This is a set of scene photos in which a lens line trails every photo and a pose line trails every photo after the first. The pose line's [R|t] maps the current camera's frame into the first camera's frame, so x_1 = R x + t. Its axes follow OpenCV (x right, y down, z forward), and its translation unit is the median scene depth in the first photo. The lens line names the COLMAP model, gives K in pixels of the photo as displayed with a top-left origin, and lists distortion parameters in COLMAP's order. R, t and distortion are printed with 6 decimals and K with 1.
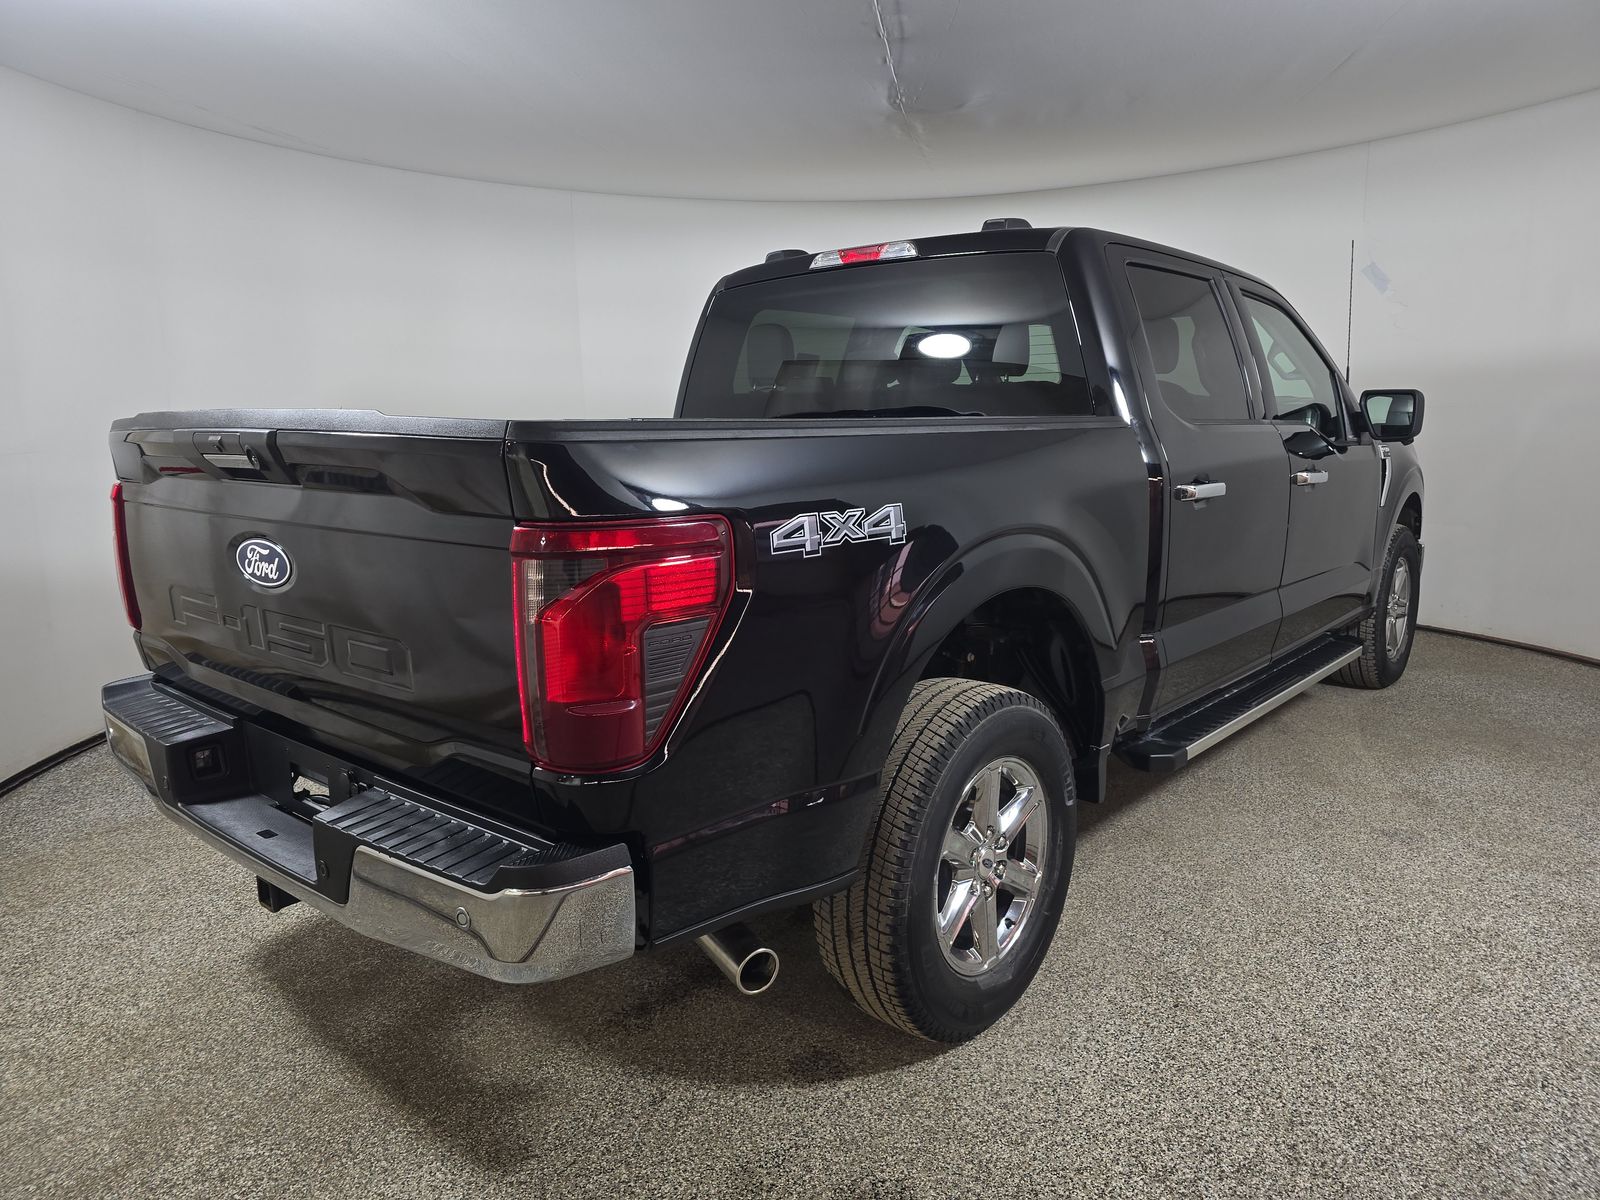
lens RADIAL K [[1082.1, 0, 800.0], [0, 1082.1, 600.0], [0, 0, 1]] dist [0.002036, 0.000657]
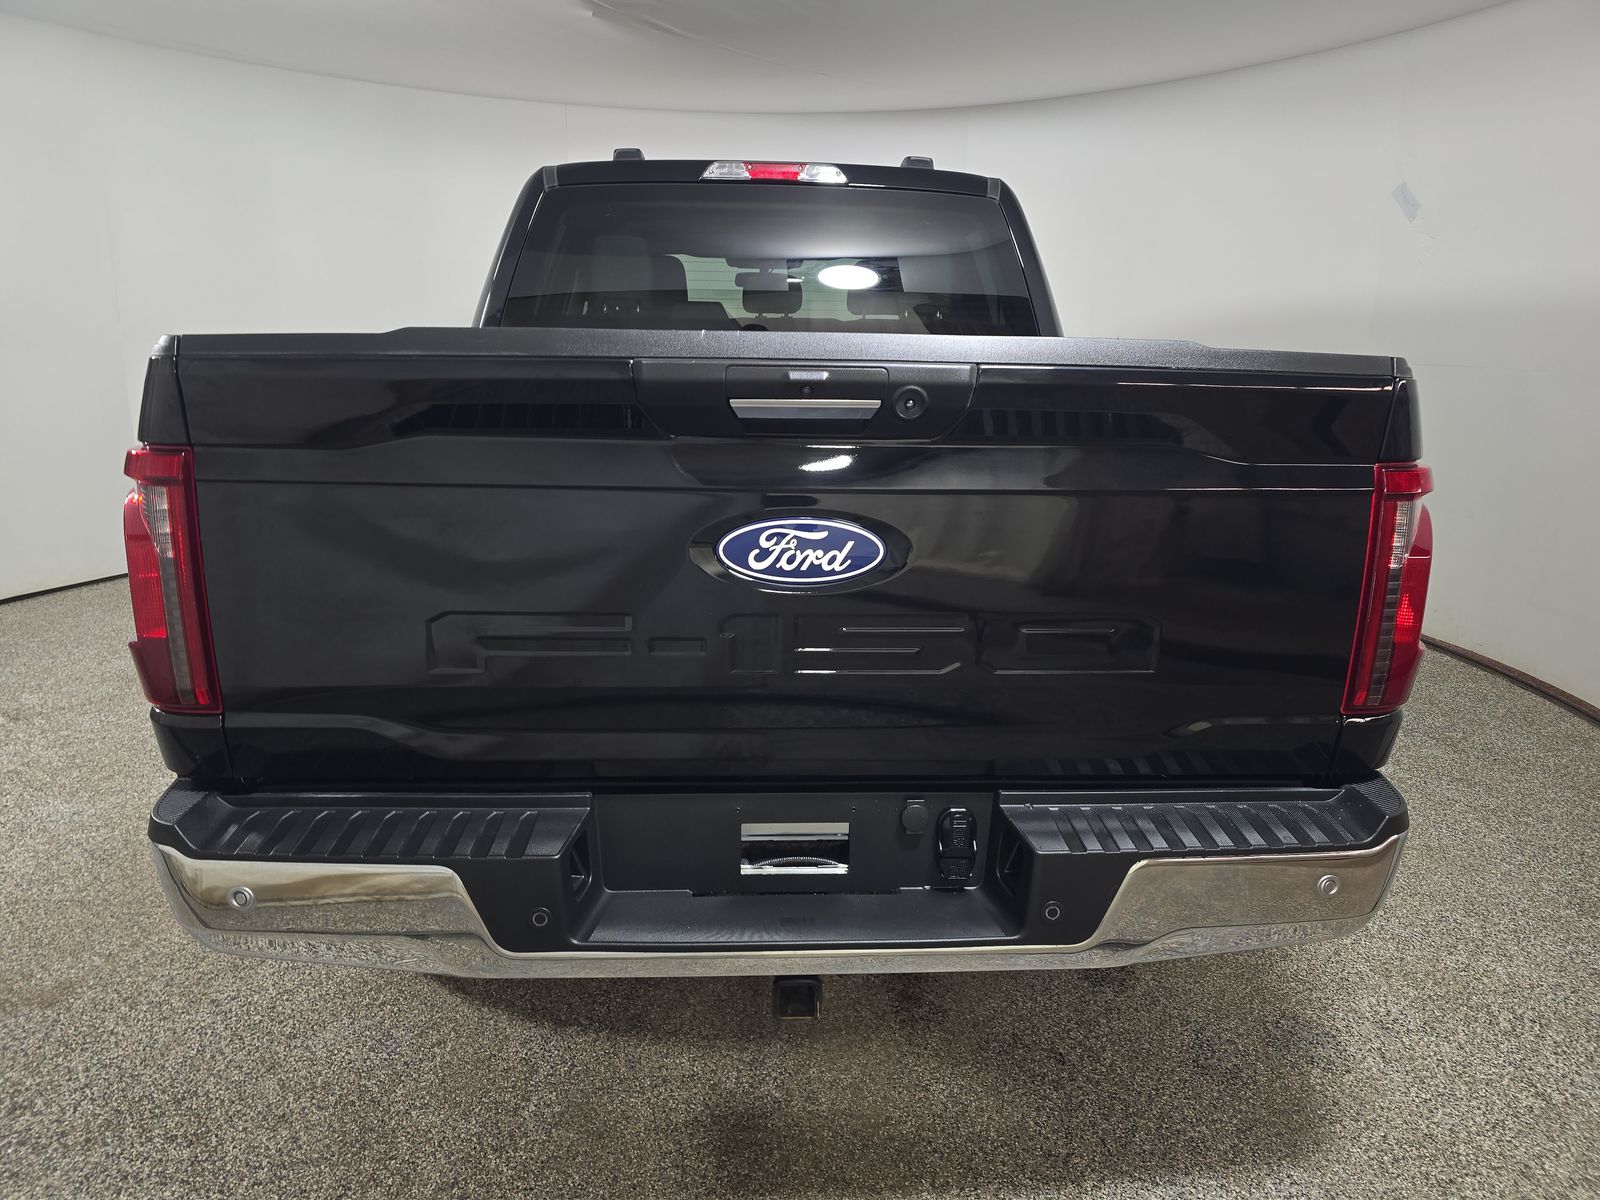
lens RADIAL K [[1082.1, 0, 800.0], [0, 1082.1, 600.0], [0, 0, 1]] dist [0.002036, 0.000657]
pose [[0.707790, -0.143205, 0.691755, -0.641580], [0.094774, 0.989634, 0.107900, -0.051345], [-0.700037, -0.010811, 0.714025, 0.316552]]
